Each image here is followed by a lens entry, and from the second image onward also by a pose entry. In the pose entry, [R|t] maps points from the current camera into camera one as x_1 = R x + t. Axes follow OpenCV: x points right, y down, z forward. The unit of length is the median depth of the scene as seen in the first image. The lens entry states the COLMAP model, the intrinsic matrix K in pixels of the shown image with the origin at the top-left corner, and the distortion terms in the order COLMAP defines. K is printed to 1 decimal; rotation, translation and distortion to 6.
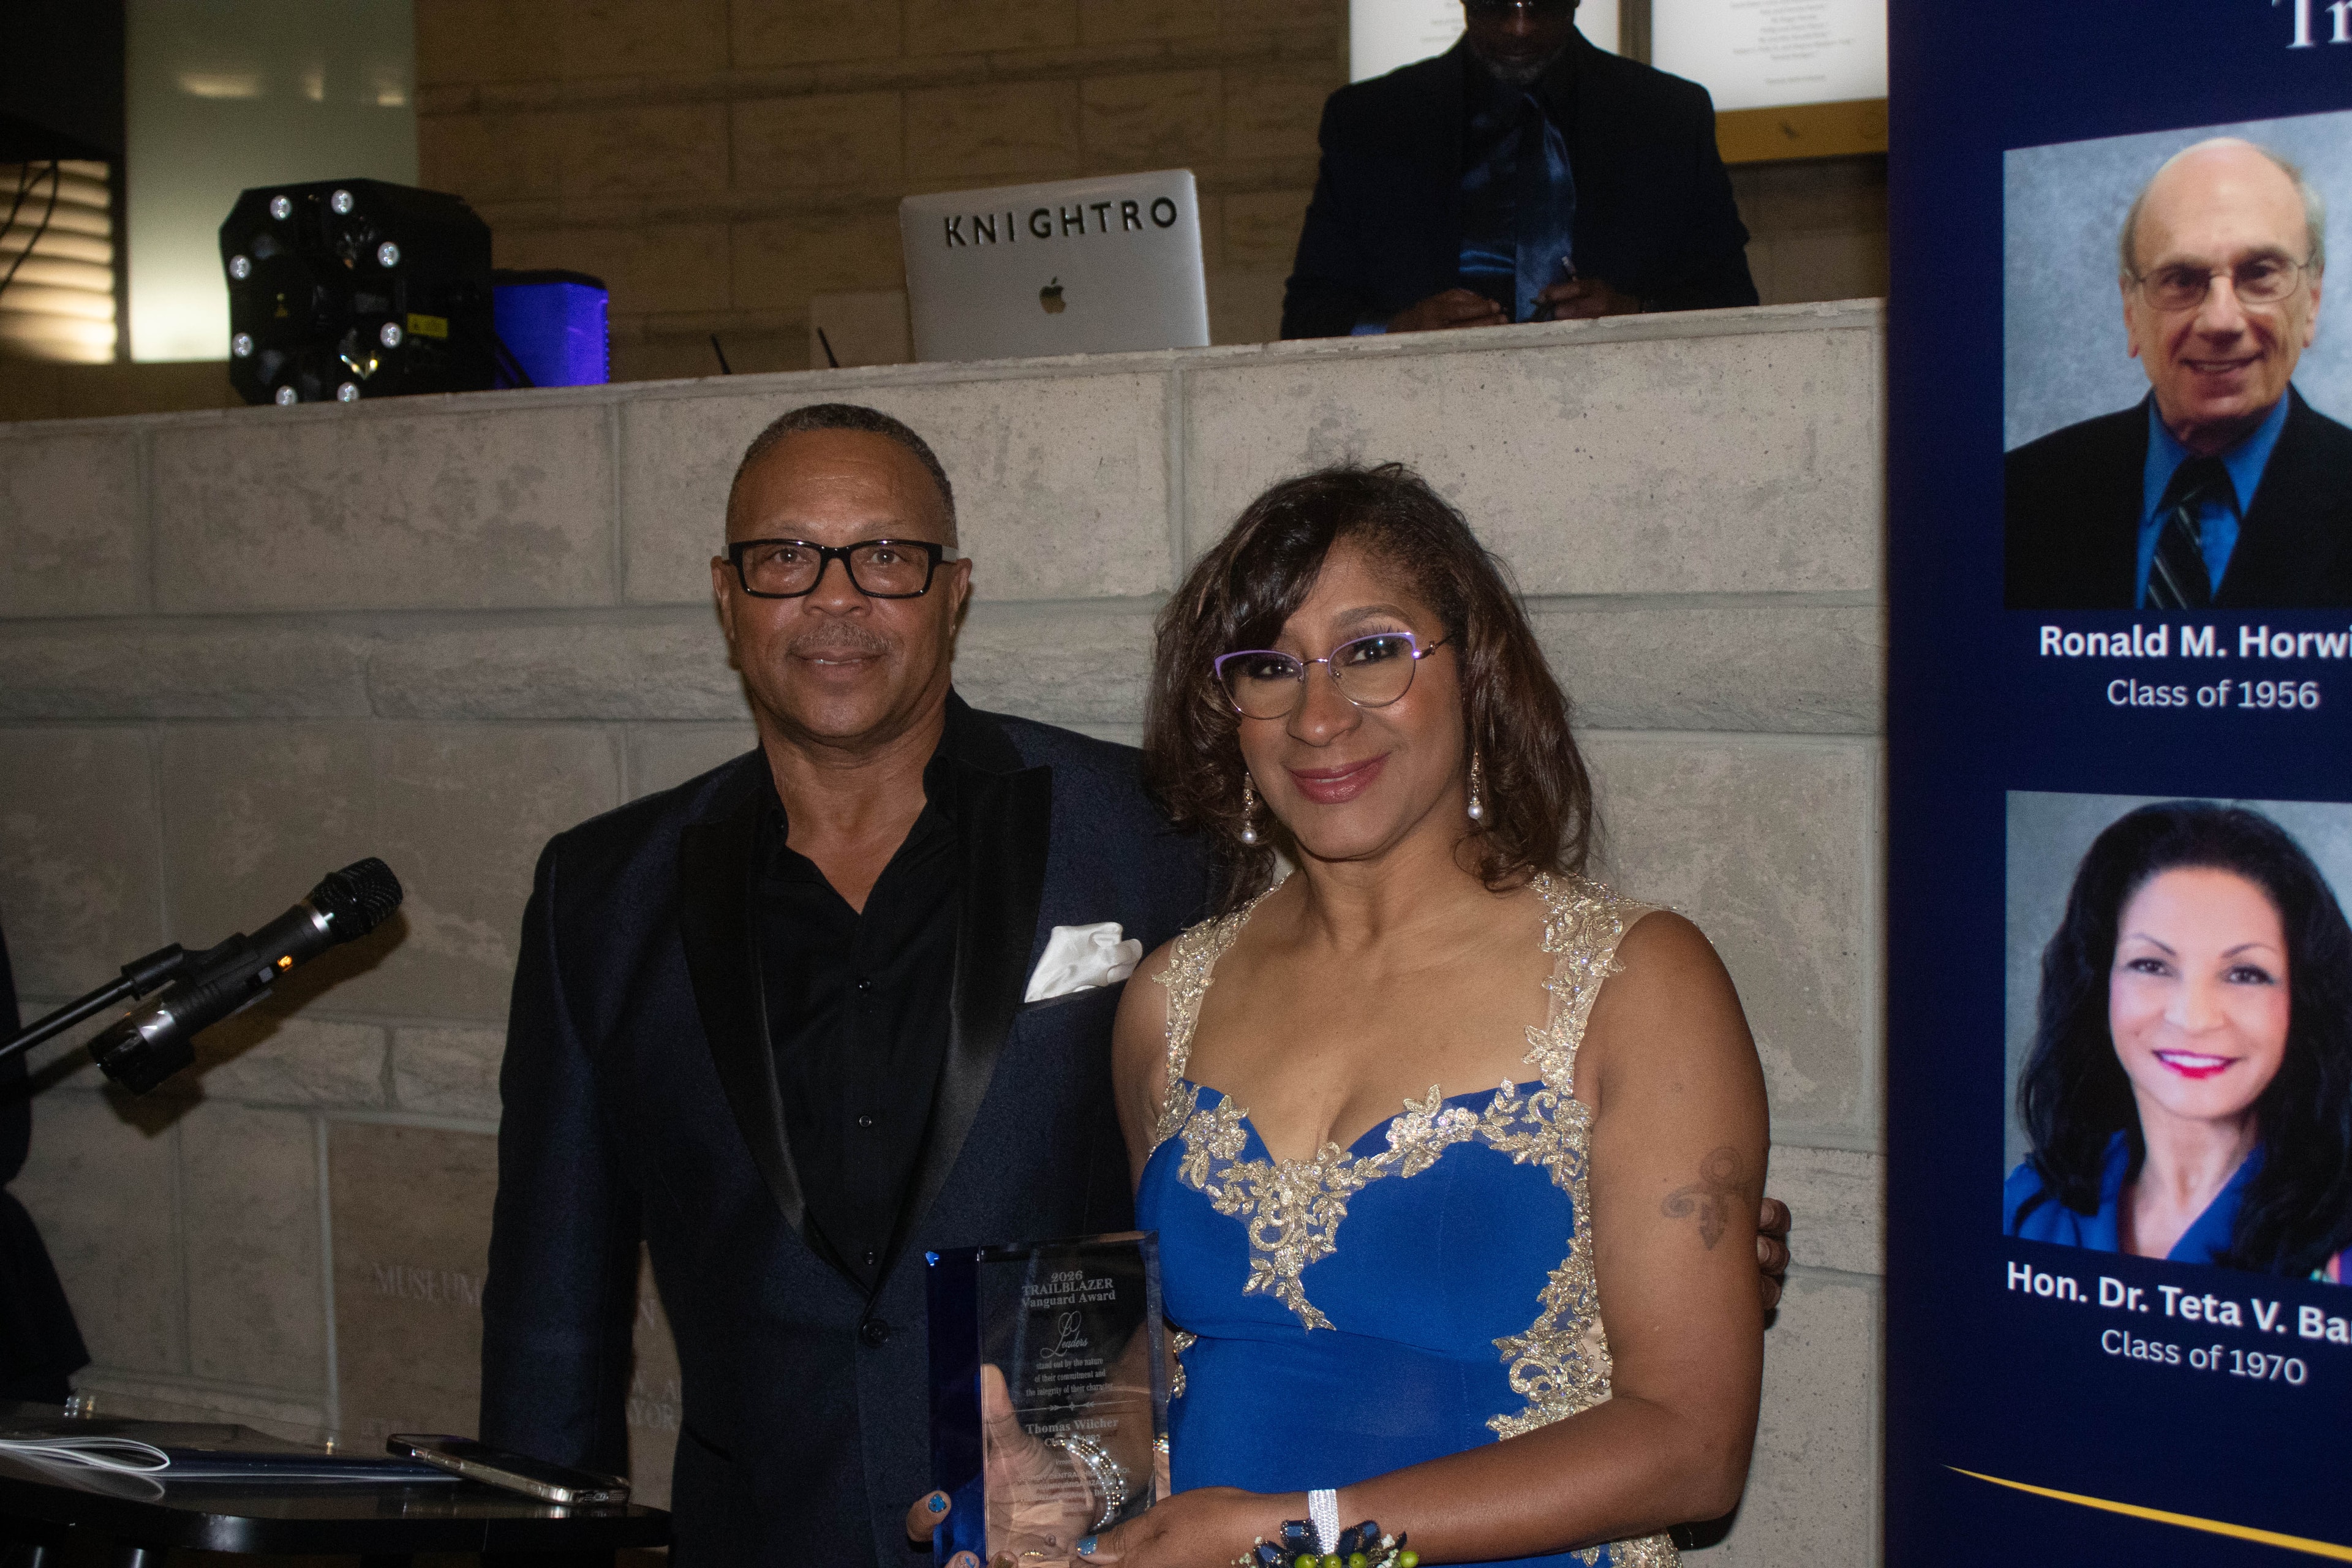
lens RADIAL K [[2880.3, 0, 1133.6], [0, 2880.3, 789.9], [0, 0, 1]] dist [-0.079132, 0.108839]
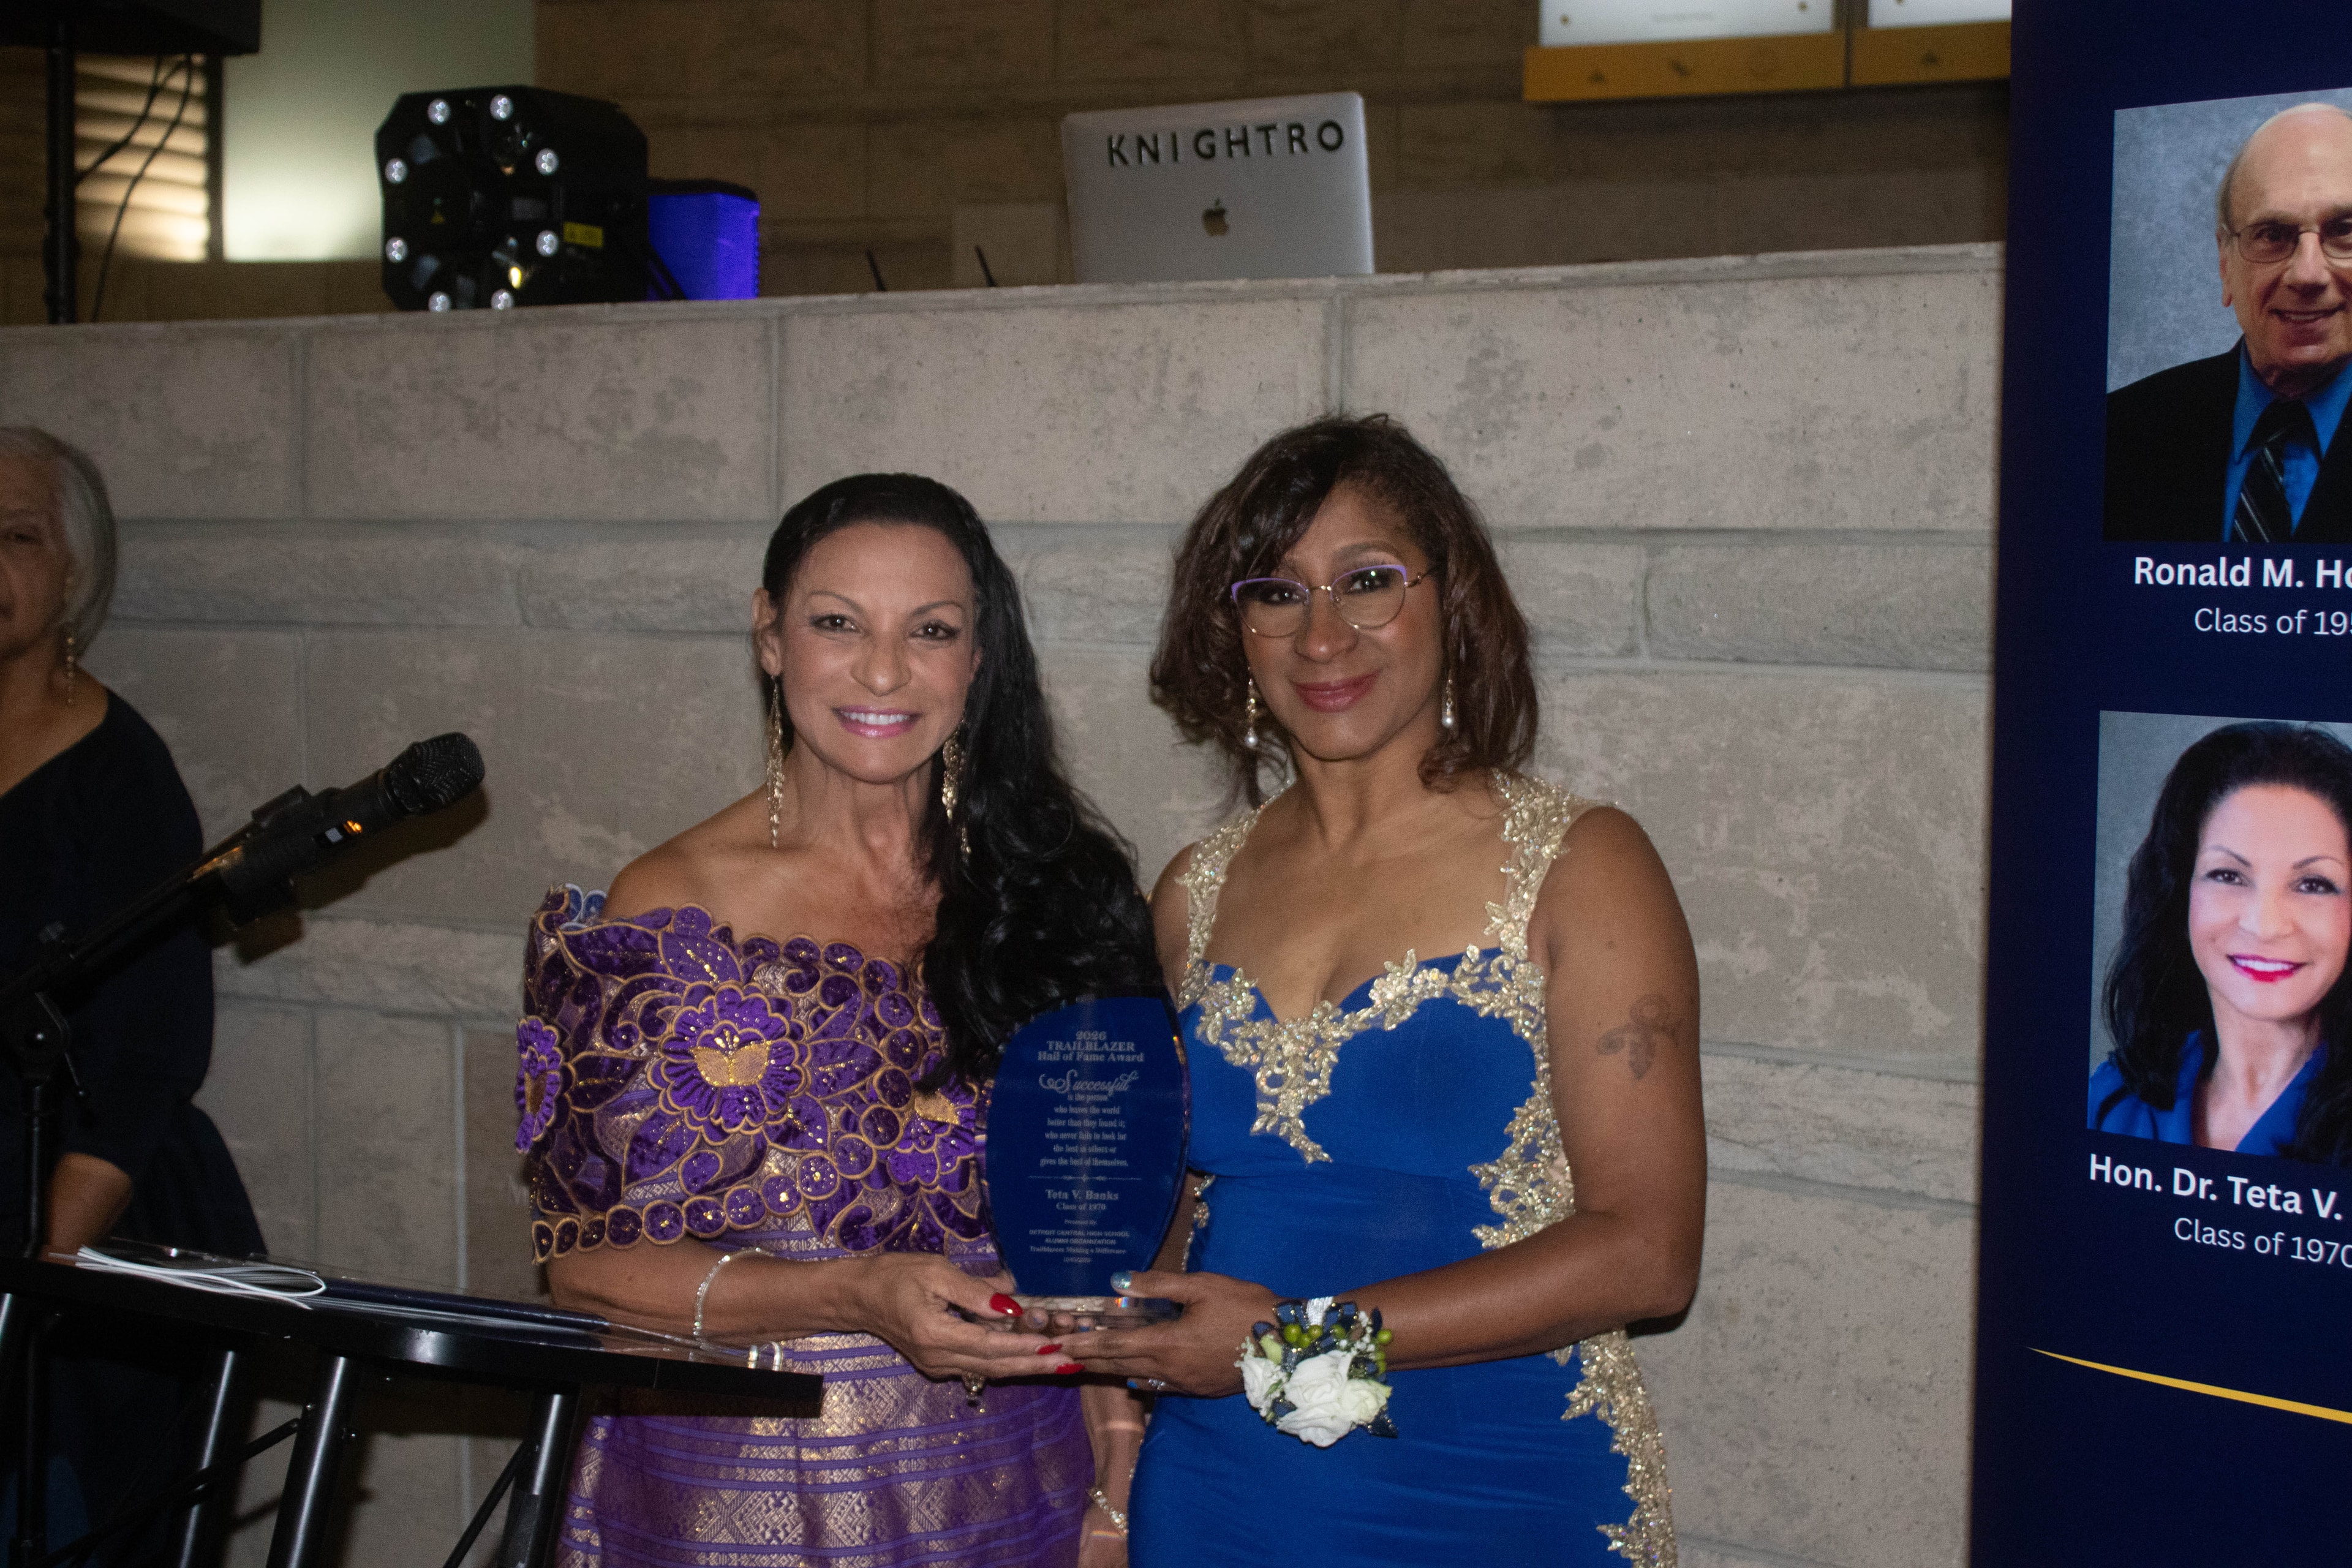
lens RADIAL K [[3208.2, 0, 1130.4], [0, 3208.2, 785.0], [0, 0, 1]] dist [-0.053375, 0.117618]
pose [[0.998432, 0.028263, -0.048321, 0.001666], [-0.027847, 0.999569, 0.009257, 0.017702], [0.048562, -0.007897, 0.998789, -0.136189]]
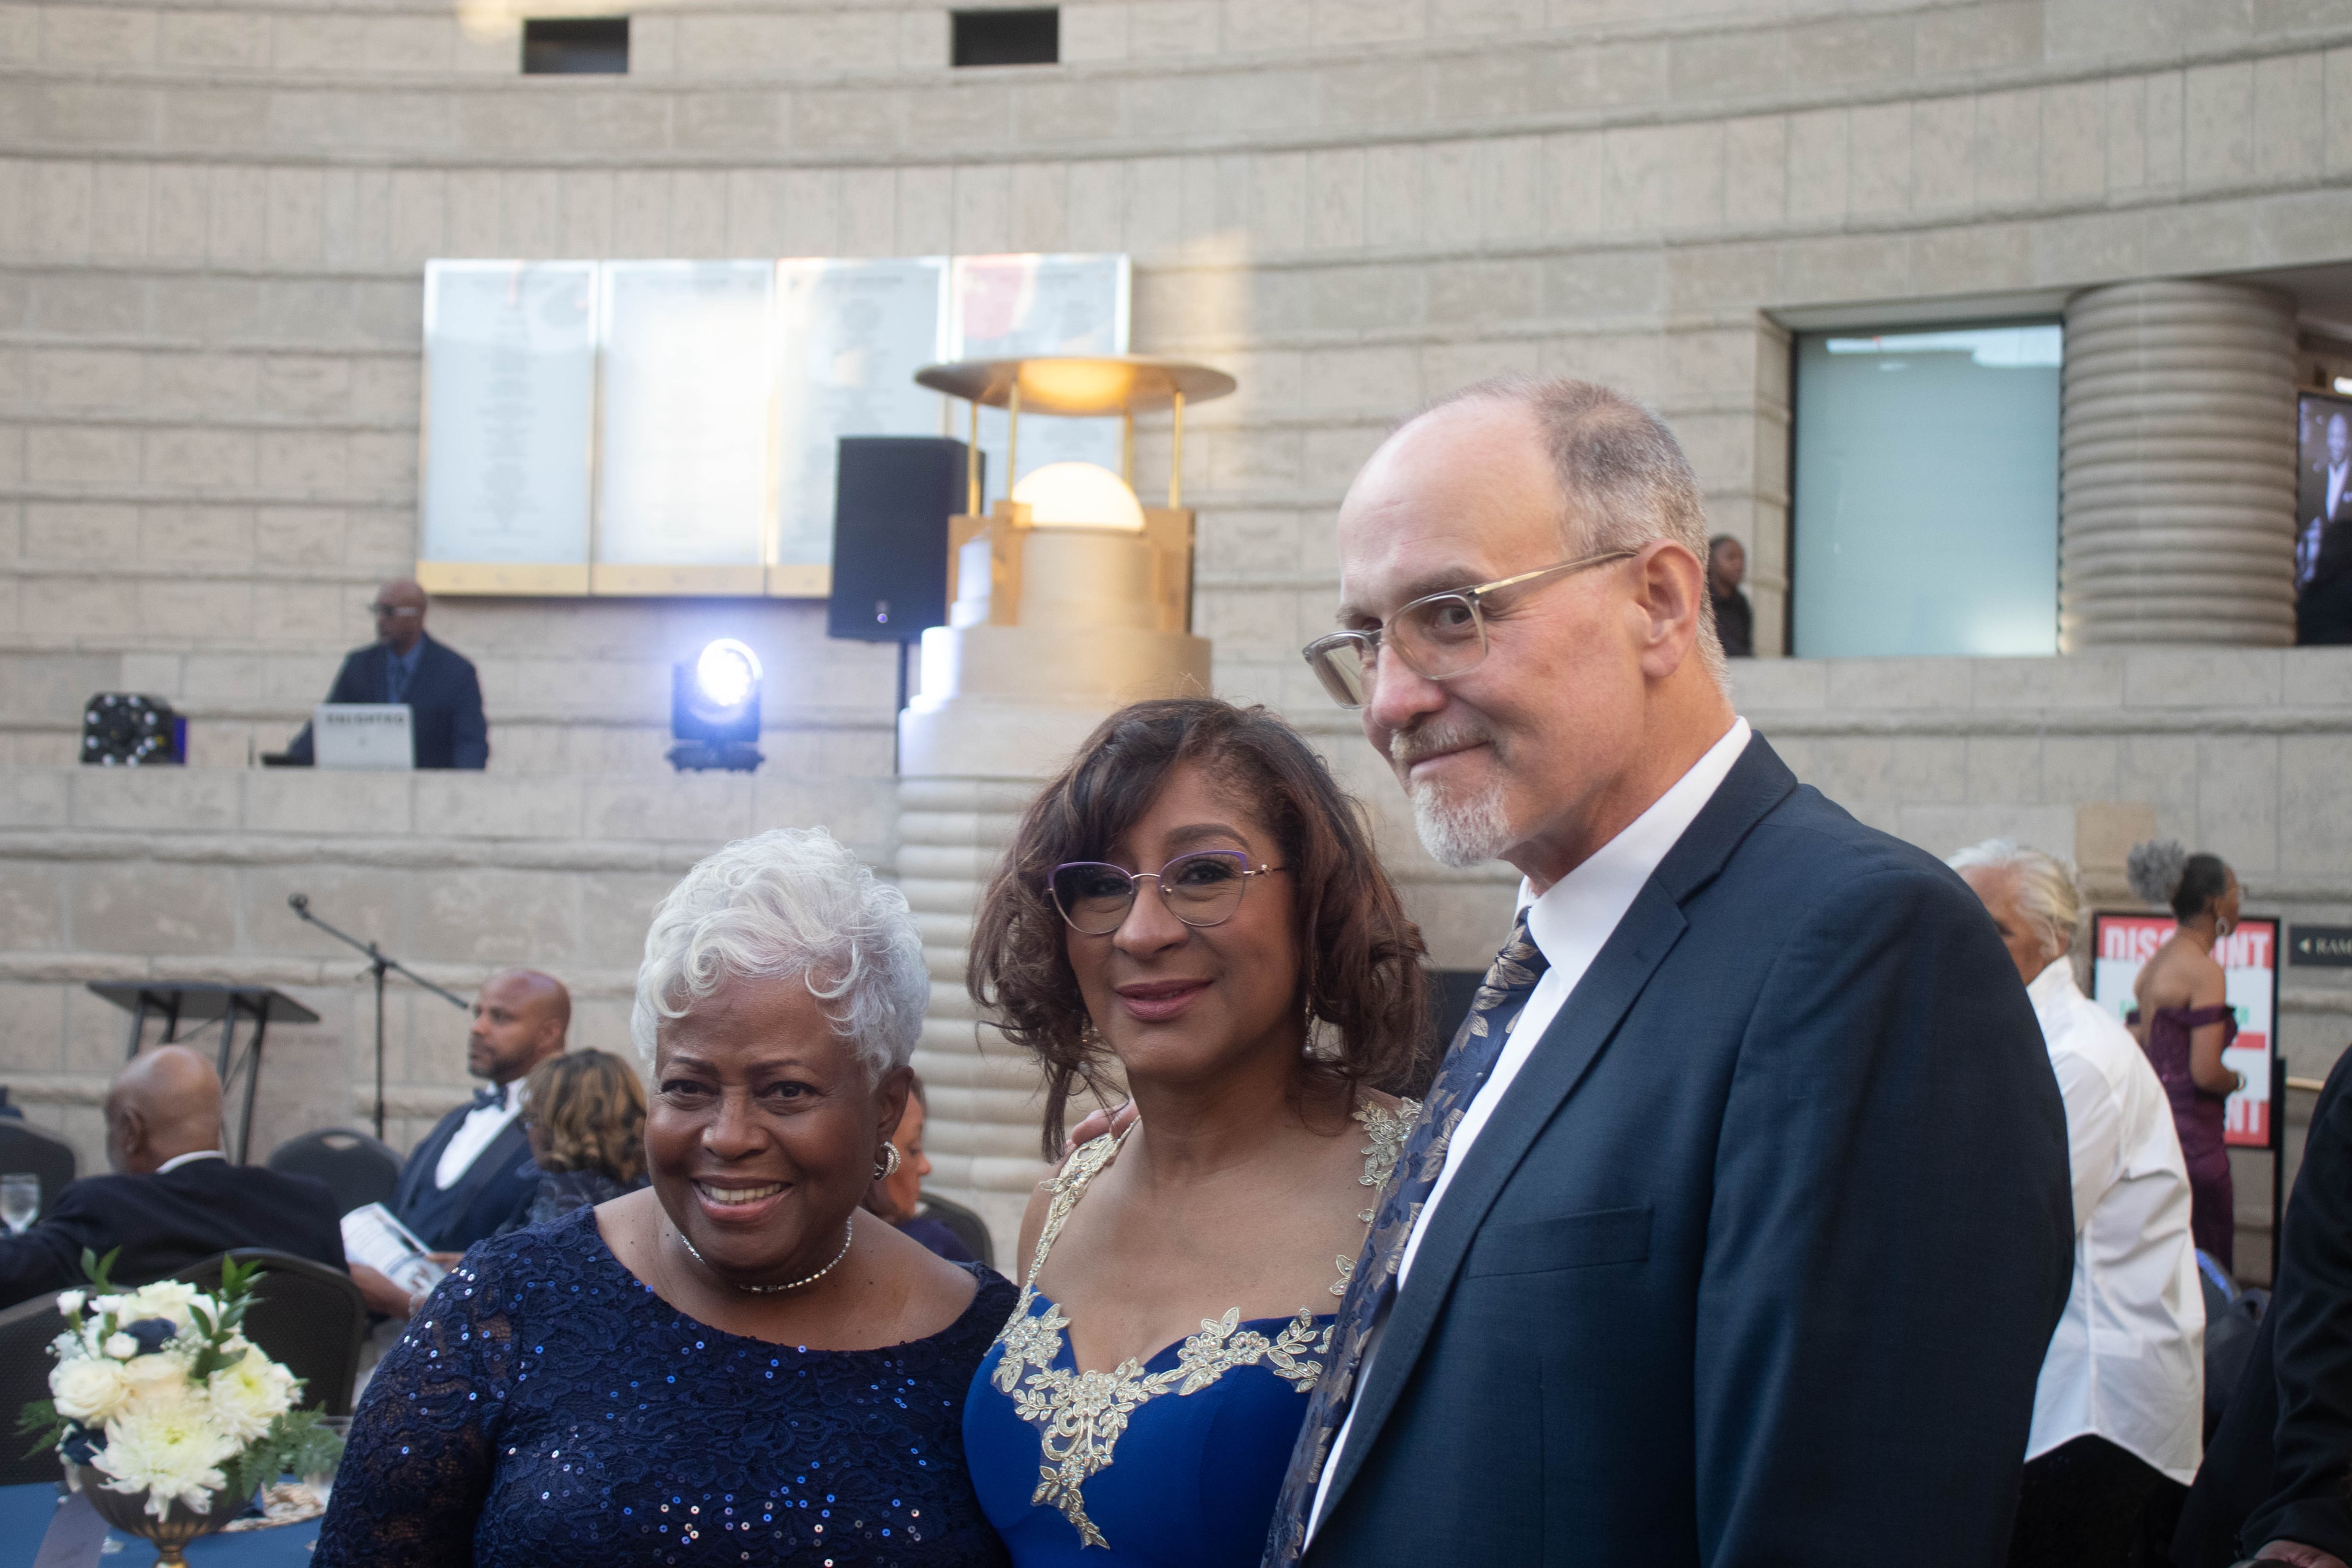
lens RADIAL K [[3208.2, 0, 1130.4], [0, 3208.2, 785.0], [0, 0, 1]] dist [-0.053375, 0.117618]
pose [[0.951055, 0.034362, 0.307104, -0.429107], [-0.009065, 0.996473, -0.083425, 0.239366], [-0.308888, 0.076558, 0.948012, -3.725964]]
